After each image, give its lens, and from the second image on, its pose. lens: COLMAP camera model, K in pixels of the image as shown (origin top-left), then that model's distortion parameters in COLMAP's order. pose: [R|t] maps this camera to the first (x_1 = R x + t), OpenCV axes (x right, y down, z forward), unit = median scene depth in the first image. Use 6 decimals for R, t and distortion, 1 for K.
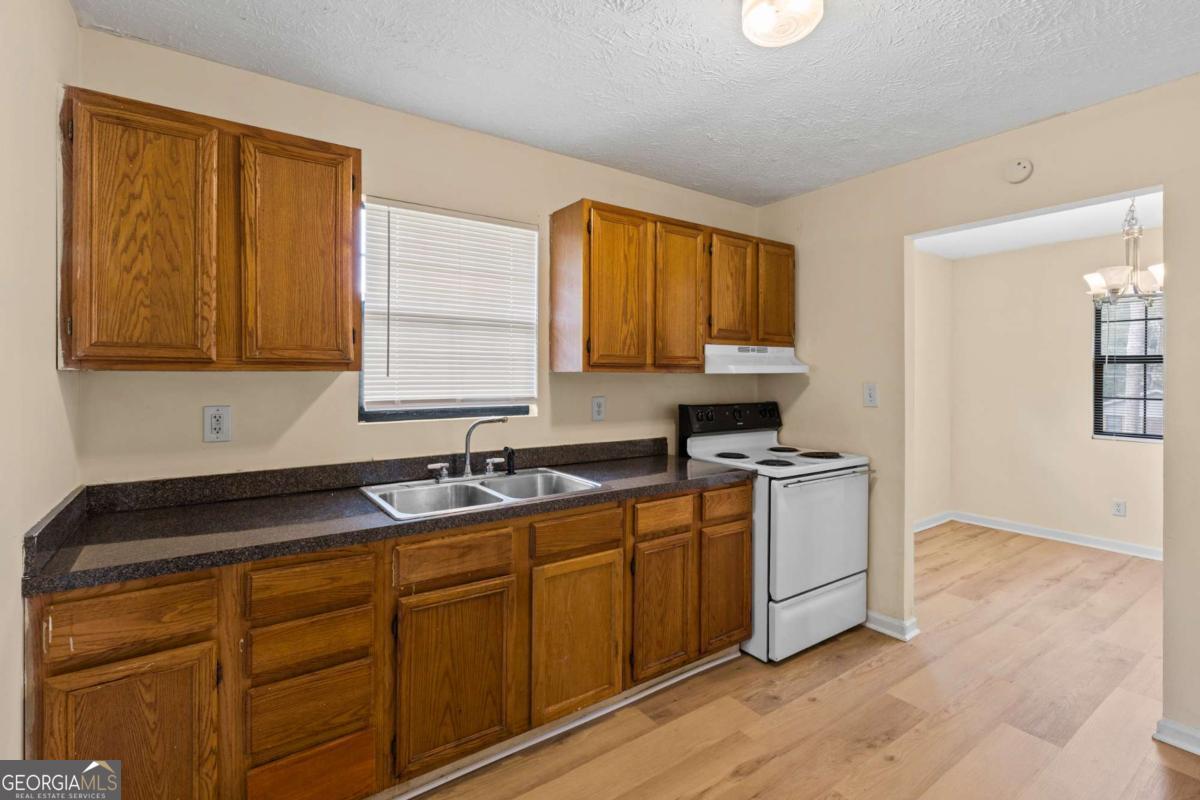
lens RADIAL K [[551.6, 0, 596.7], [0, 551.6, 377.3], [0, 0, 1]] dist [-0.008475, 0.000377]
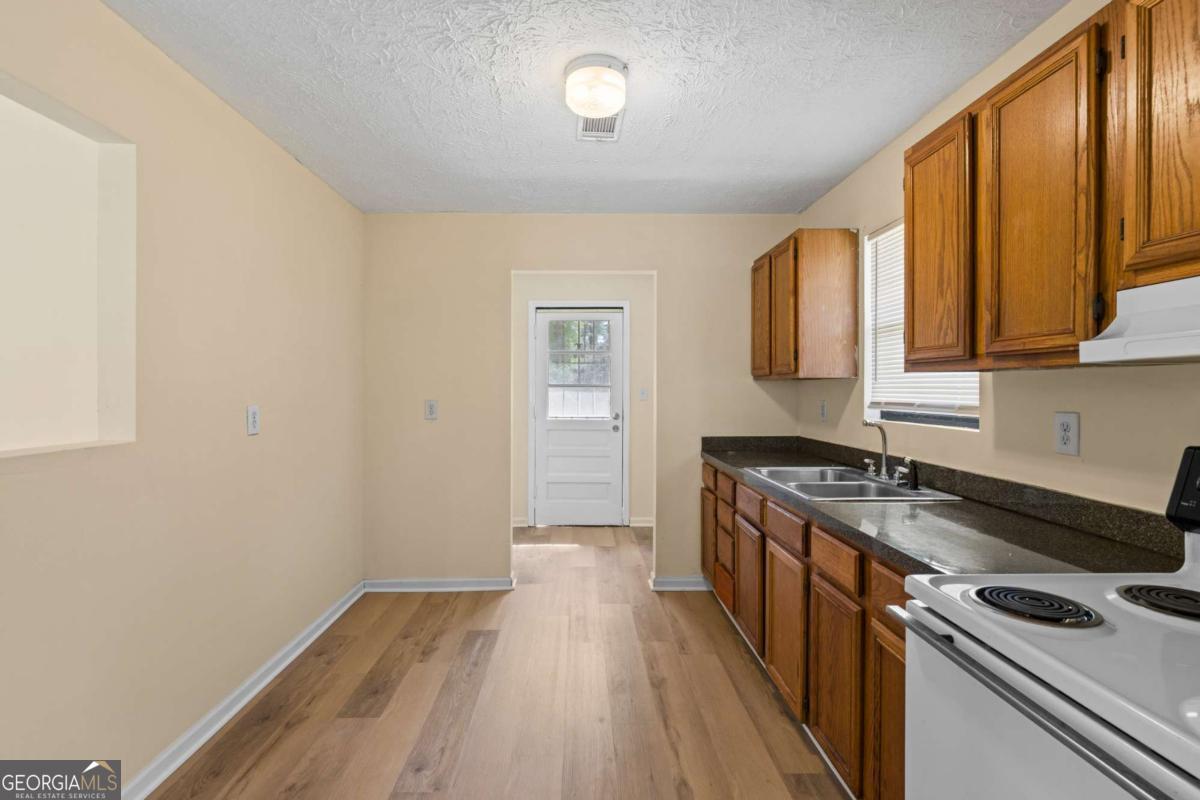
lens RADIAL K [[562.4, 0, 583.7], [0, 562.4, 394.5], [0, 0, 1]] dist [-0.000108, 0.000328]
pose [[-0.566241, 0.005769, -0.824219, 0.869981], [-0.006708, 0.999910, 0.011607, 0.015001], [0.824212, 0.012101, -0.566152, 1.046210]]
